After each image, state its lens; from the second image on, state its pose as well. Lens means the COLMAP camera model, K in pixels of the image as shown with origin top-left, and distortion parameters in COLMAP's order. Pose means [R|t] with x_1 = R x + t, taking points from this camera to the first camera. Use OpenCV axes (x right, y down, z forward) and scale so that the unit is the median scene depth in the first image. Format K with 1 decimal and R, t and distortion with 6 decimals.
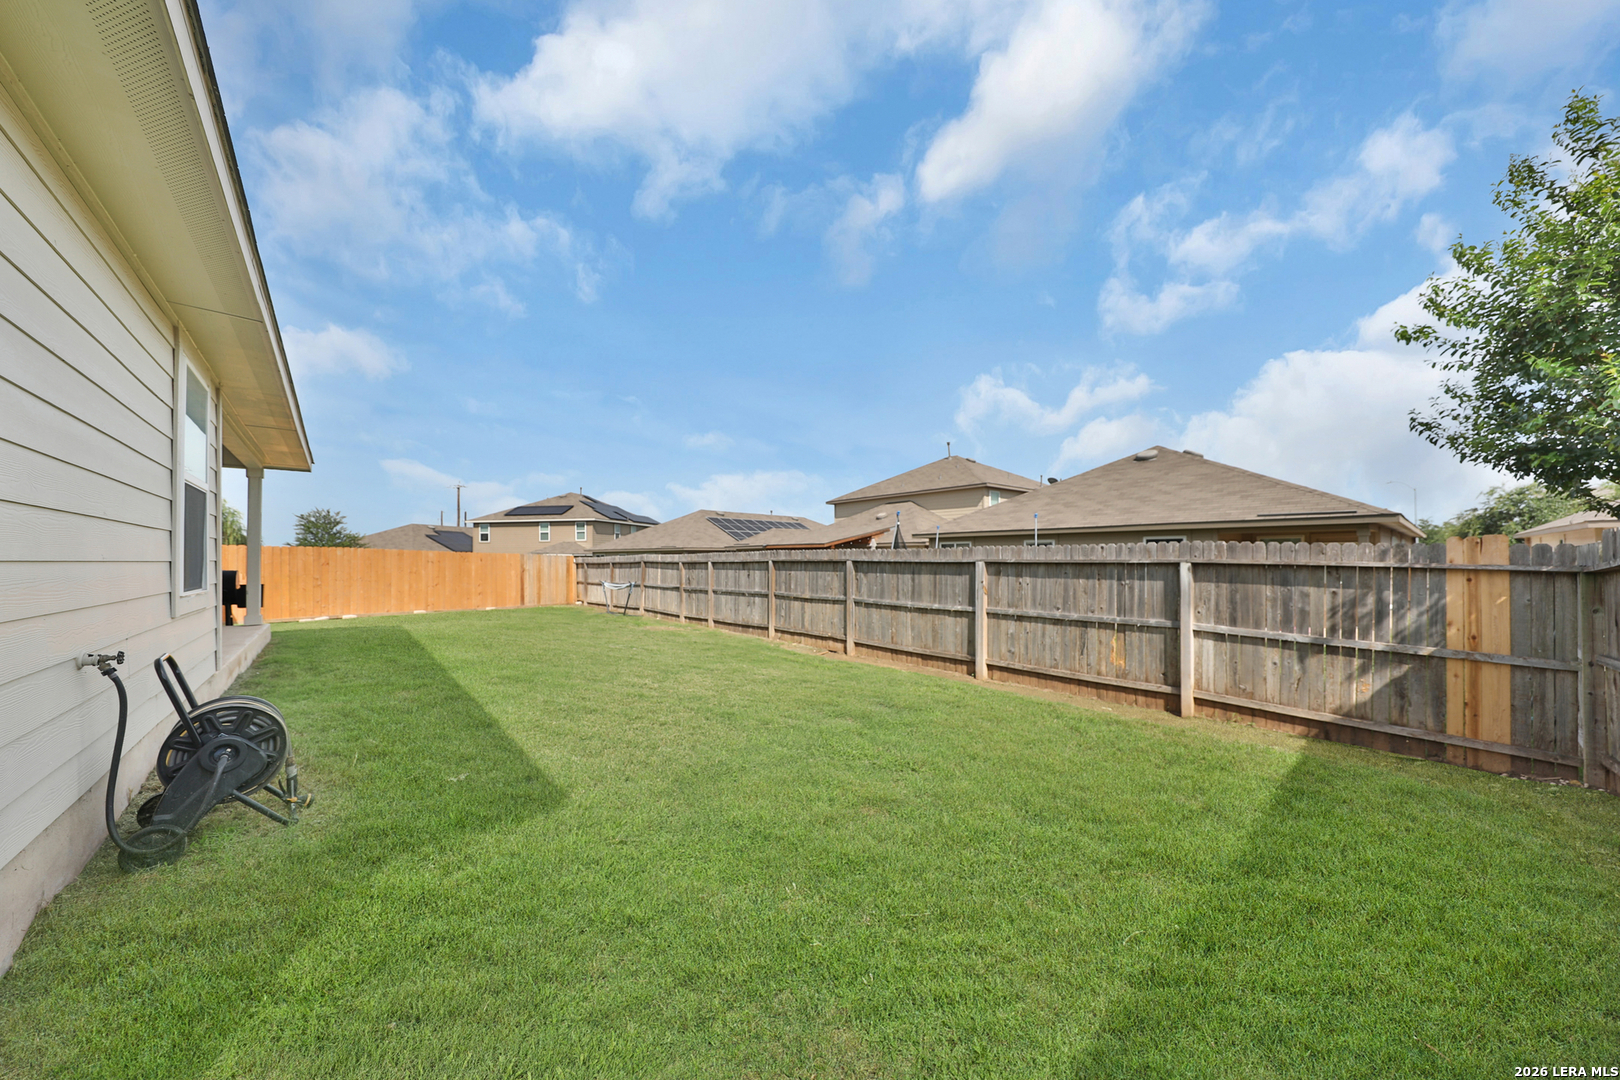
lens RADIAL K [[499.2, 0, 810.0], [0, 499.2, 540.0], [0, 0, 1]] dist [-0.009019, -0.000047]
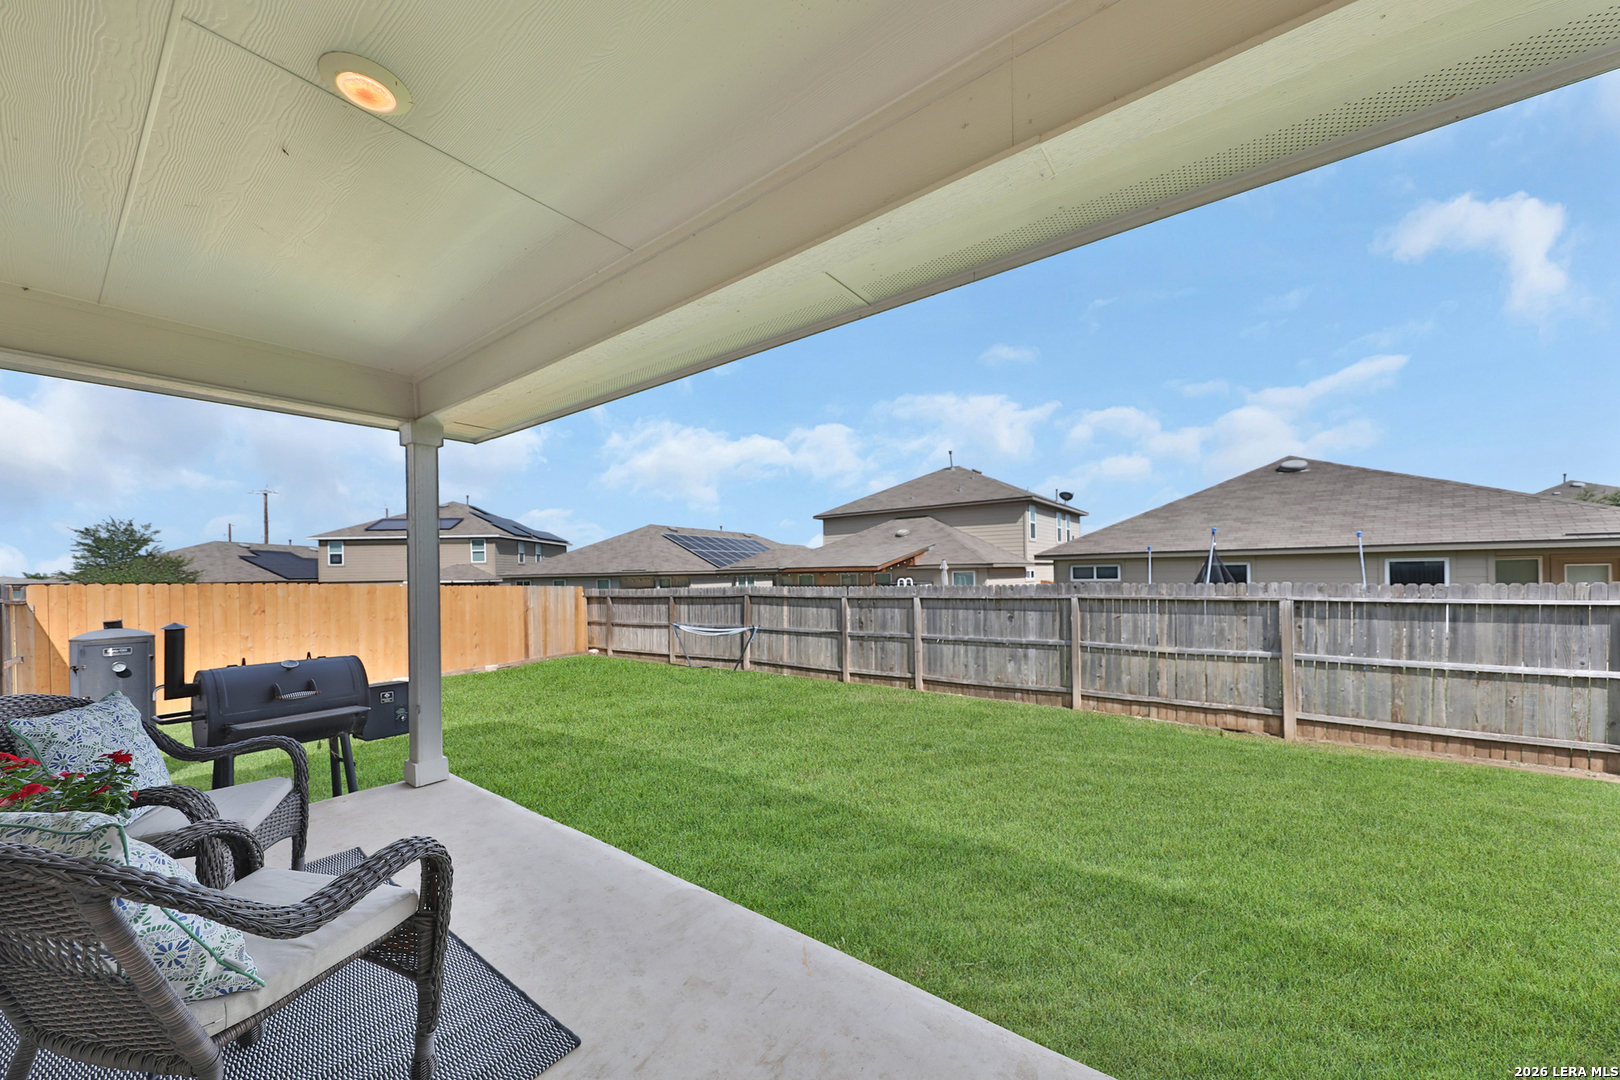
lens RADIAL K [[551.9, 0, 837.3], [0, 551.9, 568.3], [0, 0, 1]] dist [0.001231, 0.000079]
pose [[0.984684, -0.008736, 0.174128, -0.277649], [0.005824, 0.999835, 0.017224, -0.008181], [-0.174250, -0.015946, 0.984572, 0.151765]]
